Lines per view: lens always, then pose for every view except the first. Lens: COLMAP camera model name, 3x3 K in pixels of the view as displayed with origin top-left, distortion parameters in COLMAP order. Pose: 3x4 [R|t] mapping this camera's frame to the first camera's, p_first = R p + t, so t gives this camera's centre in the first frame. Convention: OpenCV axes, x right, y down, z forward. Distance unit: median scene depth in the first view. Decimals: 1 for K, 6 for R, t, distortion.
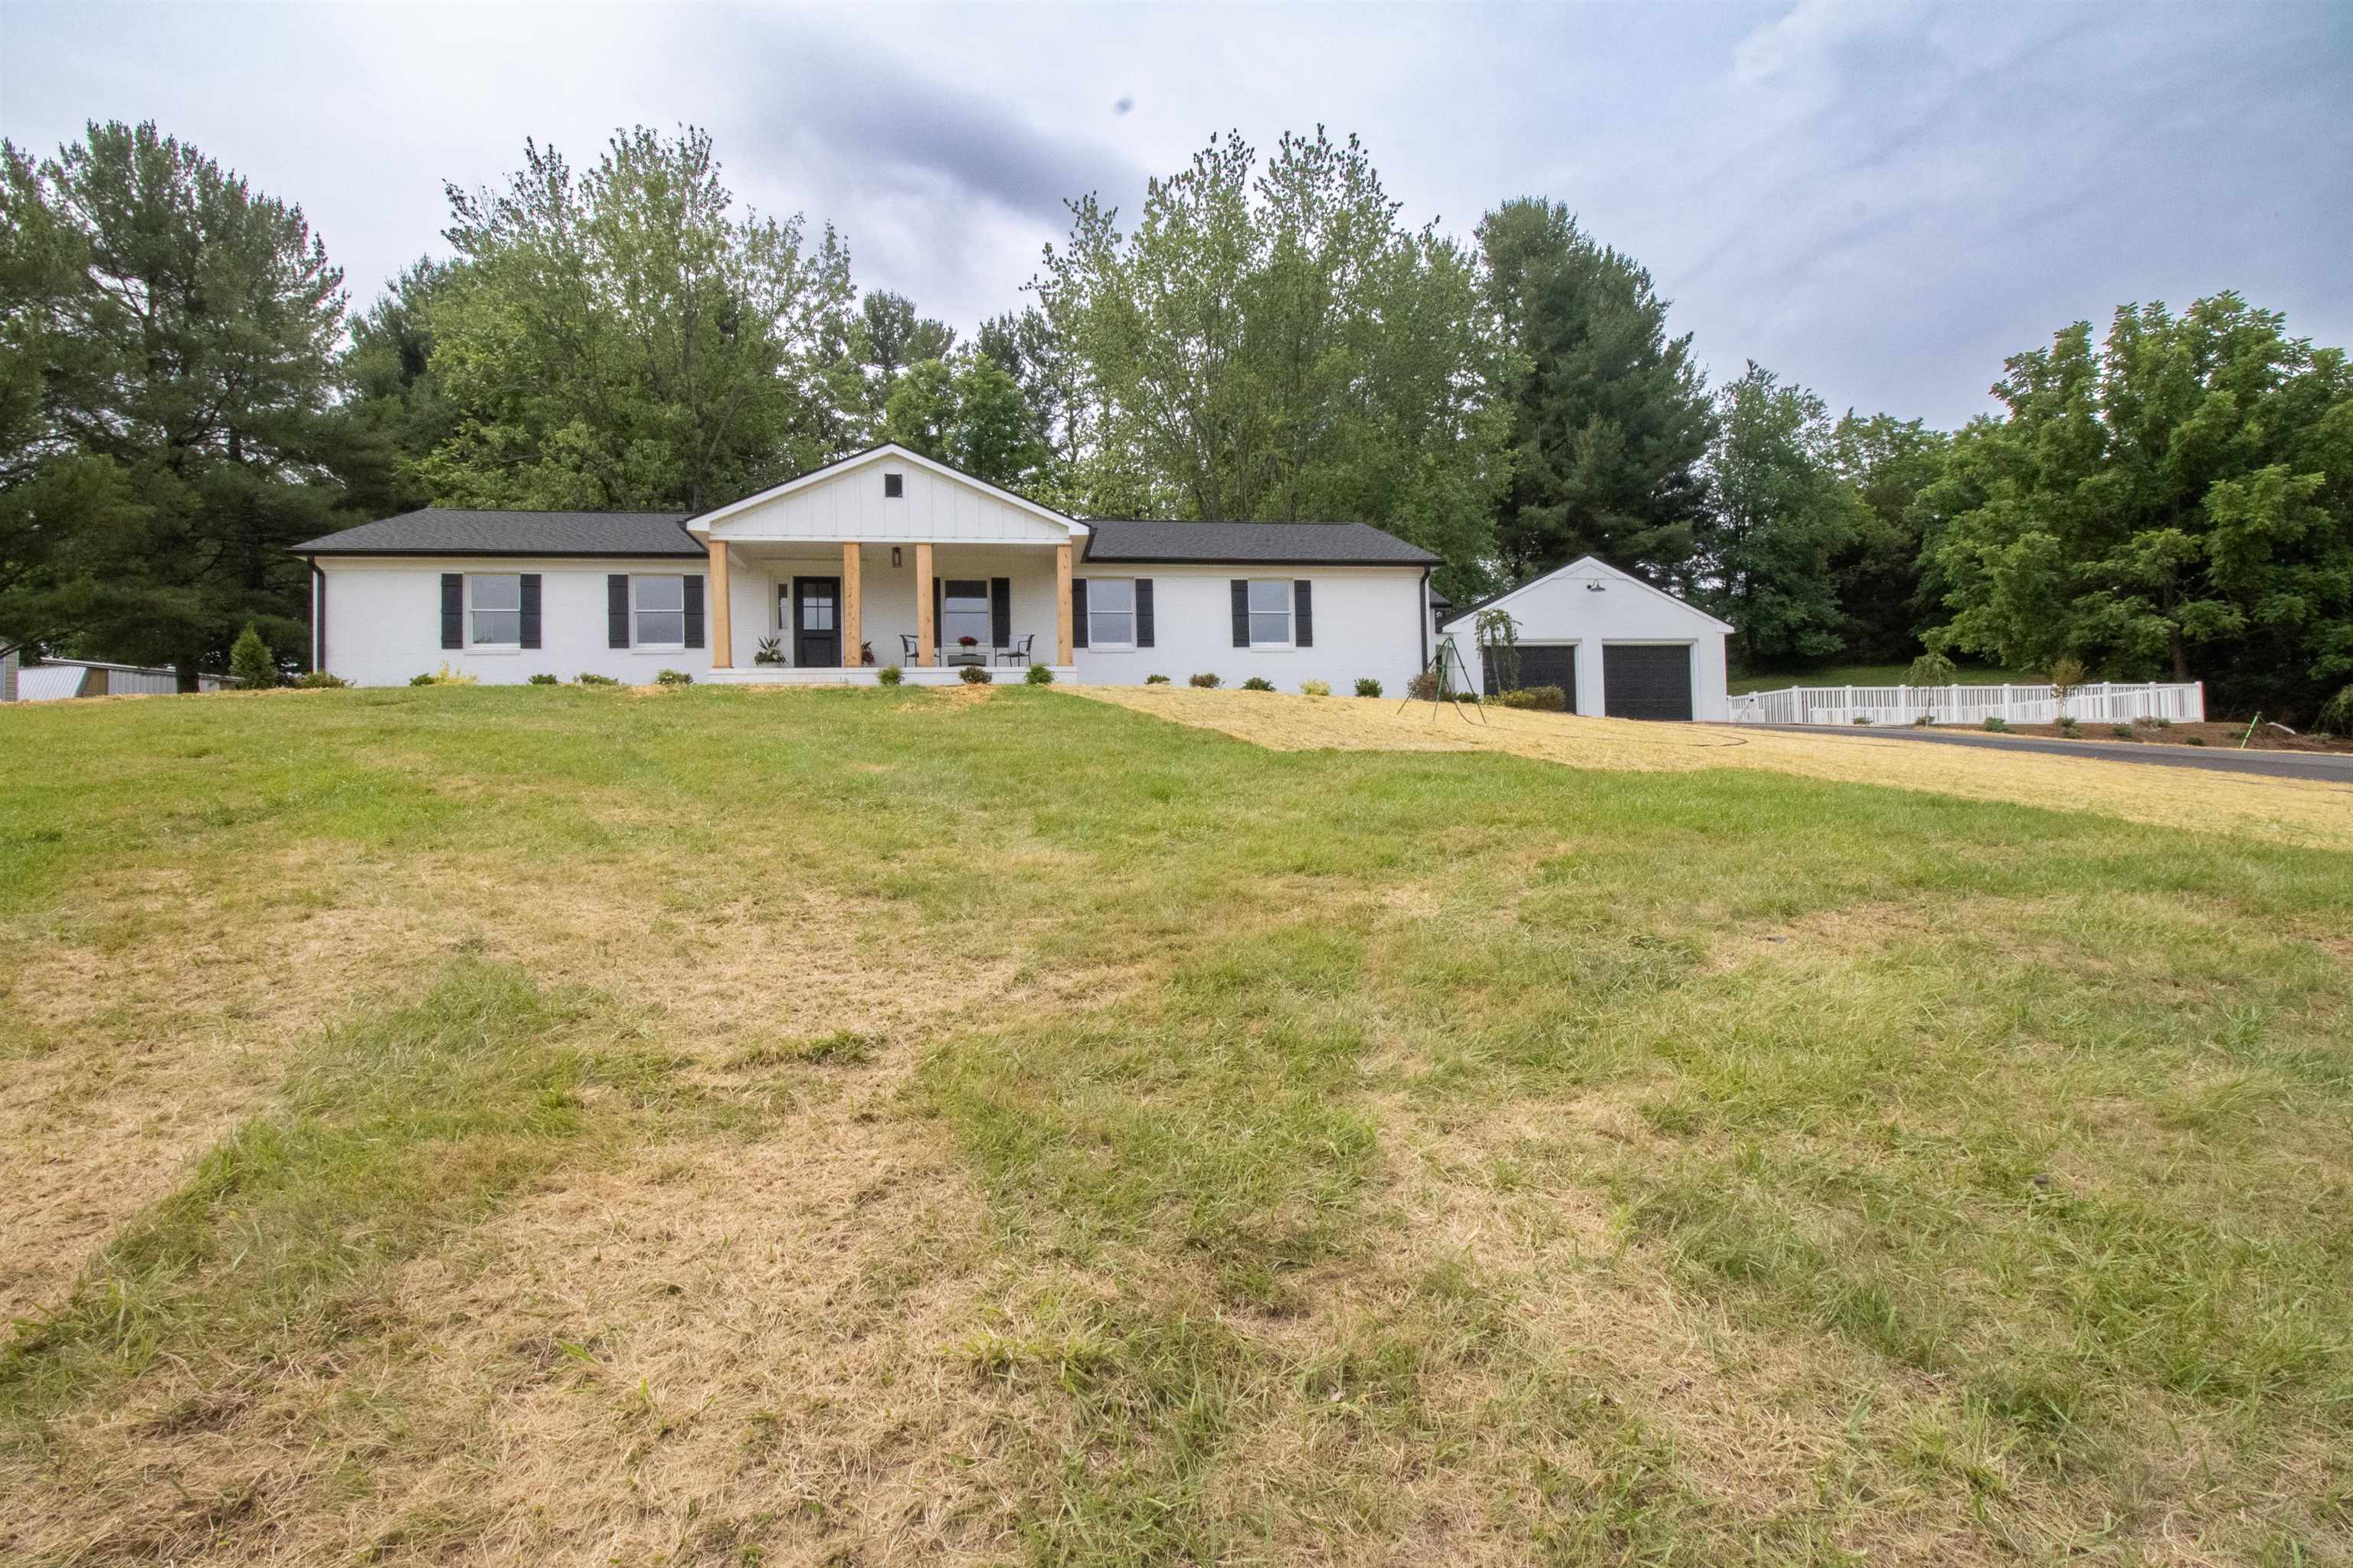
lens RADIAL K [[1088.3, 0, 1191.6], [0, 1088.3, 788.6], [0, 0, 1]] dist [0.014351, -0.011771]
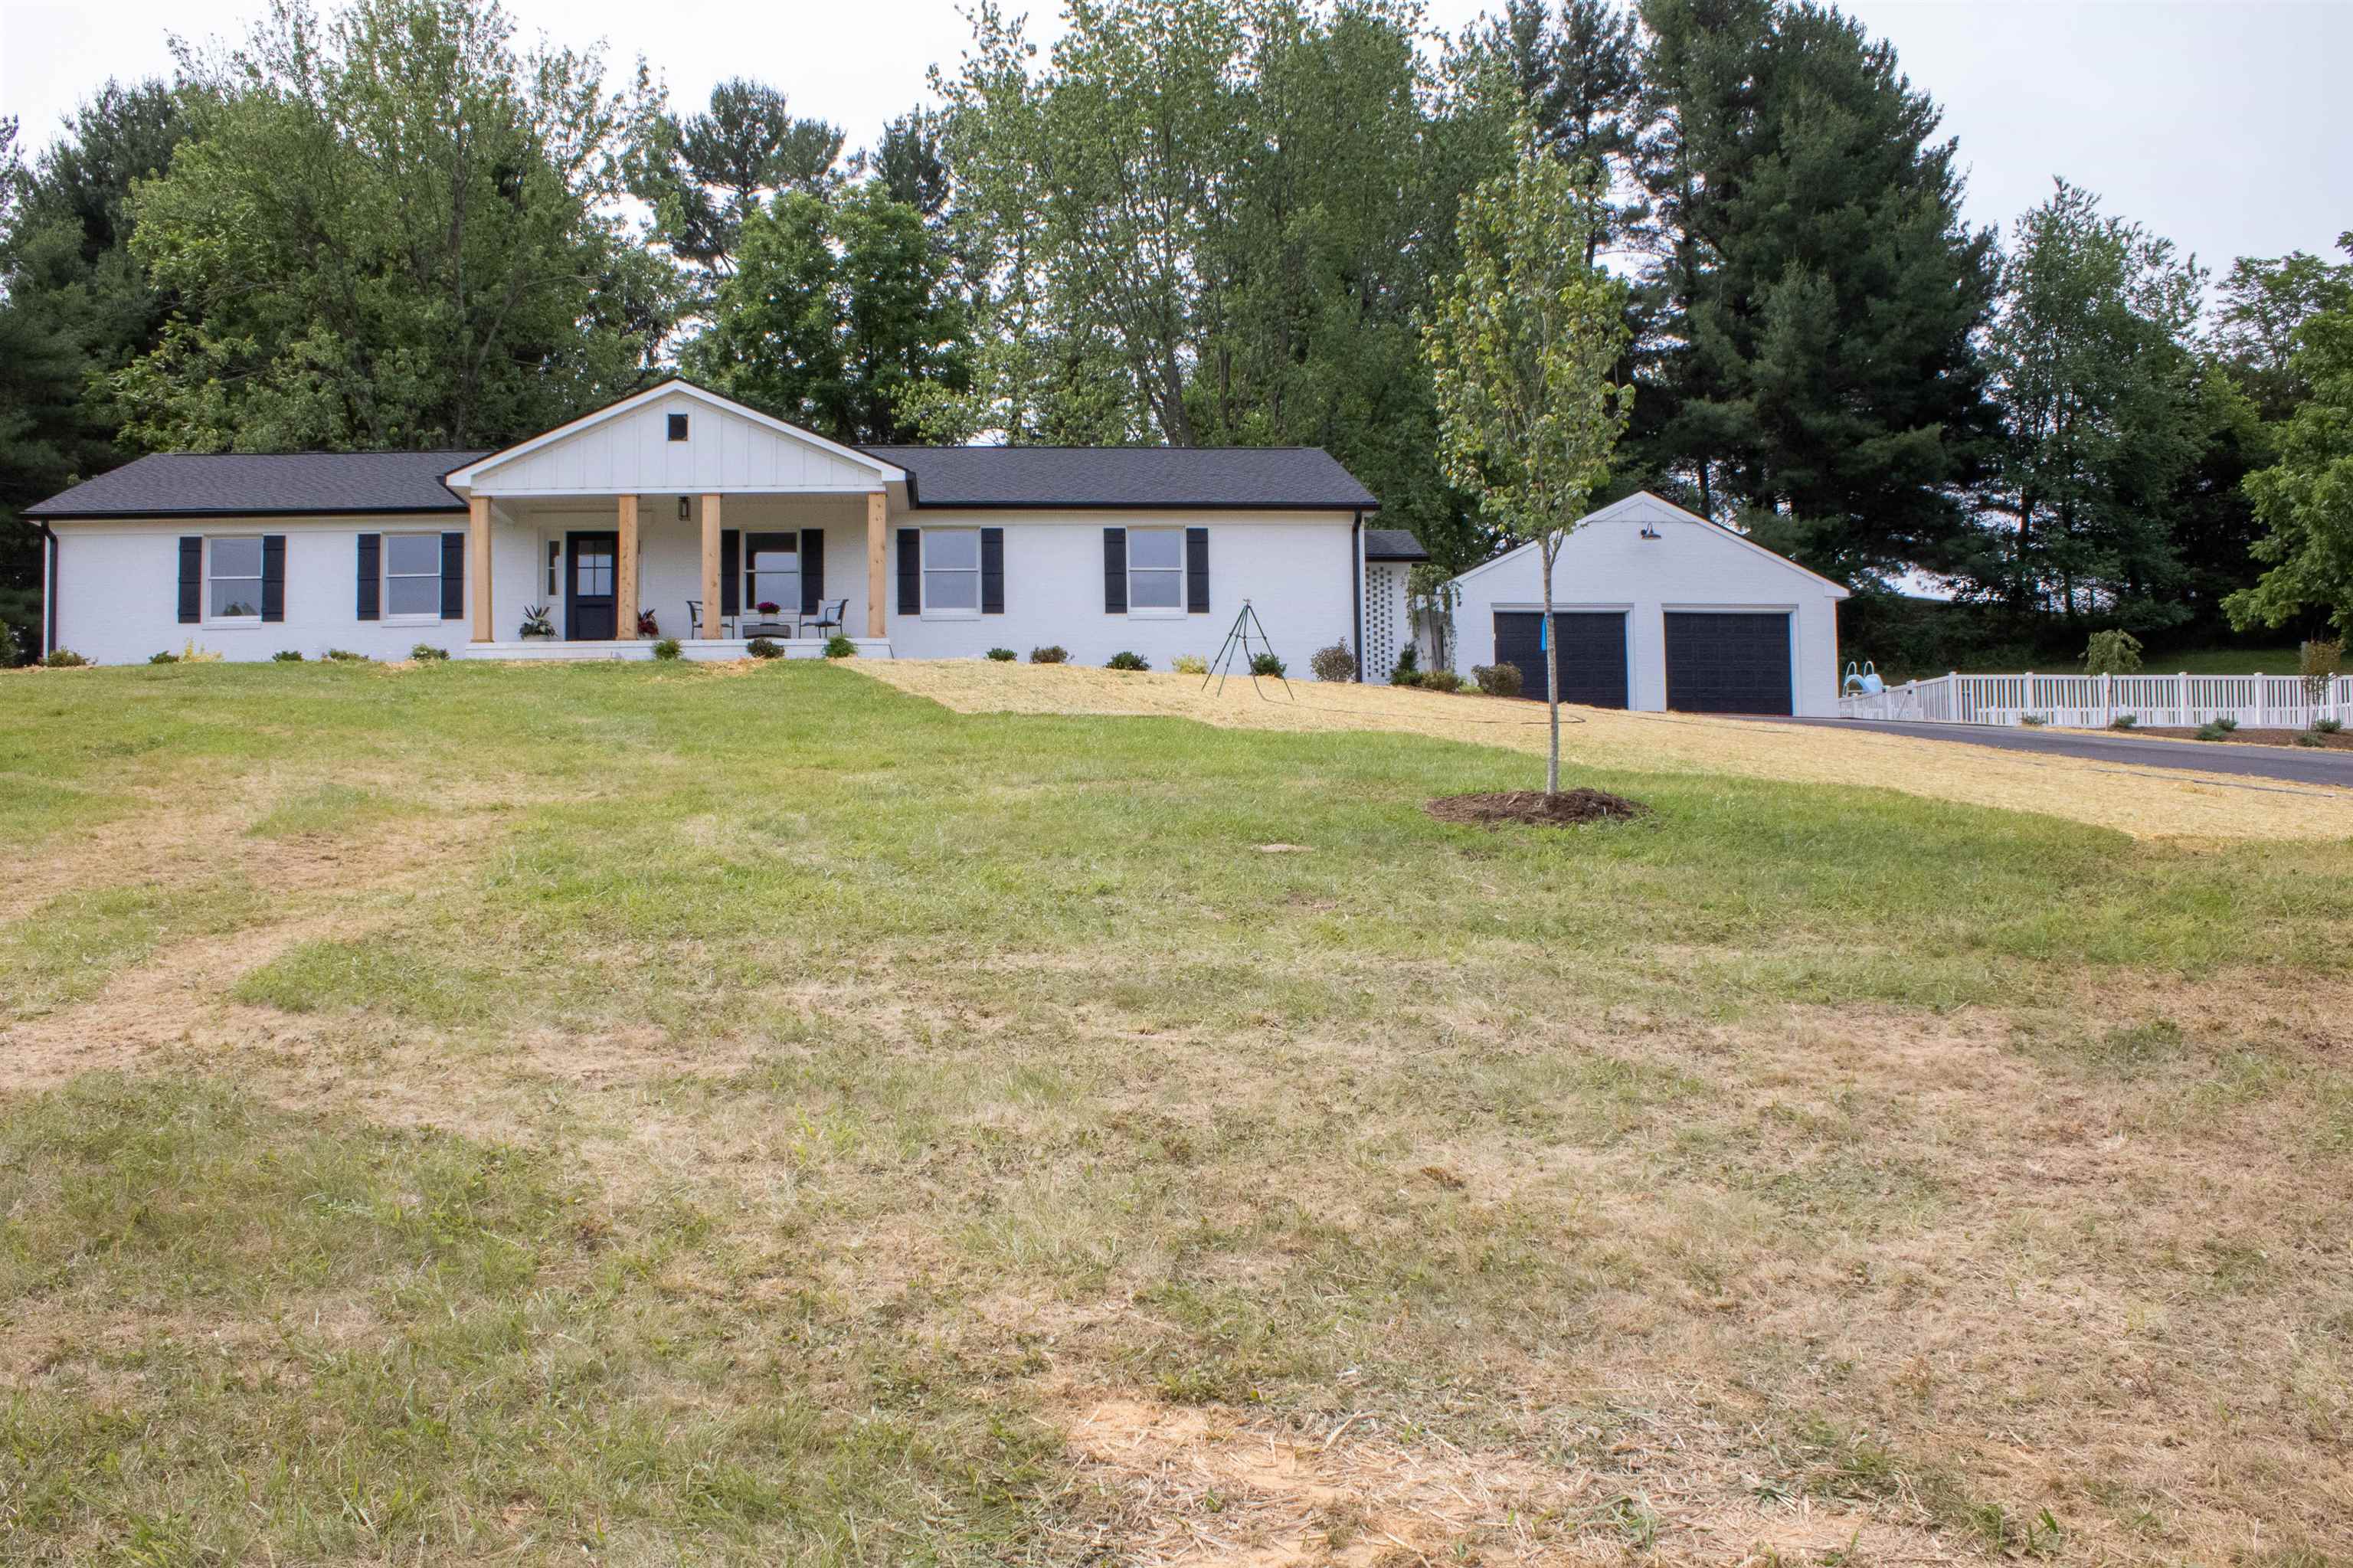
lens RADIAL K [[1940.0, 0, 1162.8], [0, 1940.0, 850.6], [0, 0, 1]] dist [-0.126761, 0.096562]
pose [[0.997462, 0.008340, -0.070710, 0.116984], [-0.008762, 0.999946, -0.005650, 0.031706], [0.070659, 0.006255, 0.997481, -0.253656]]
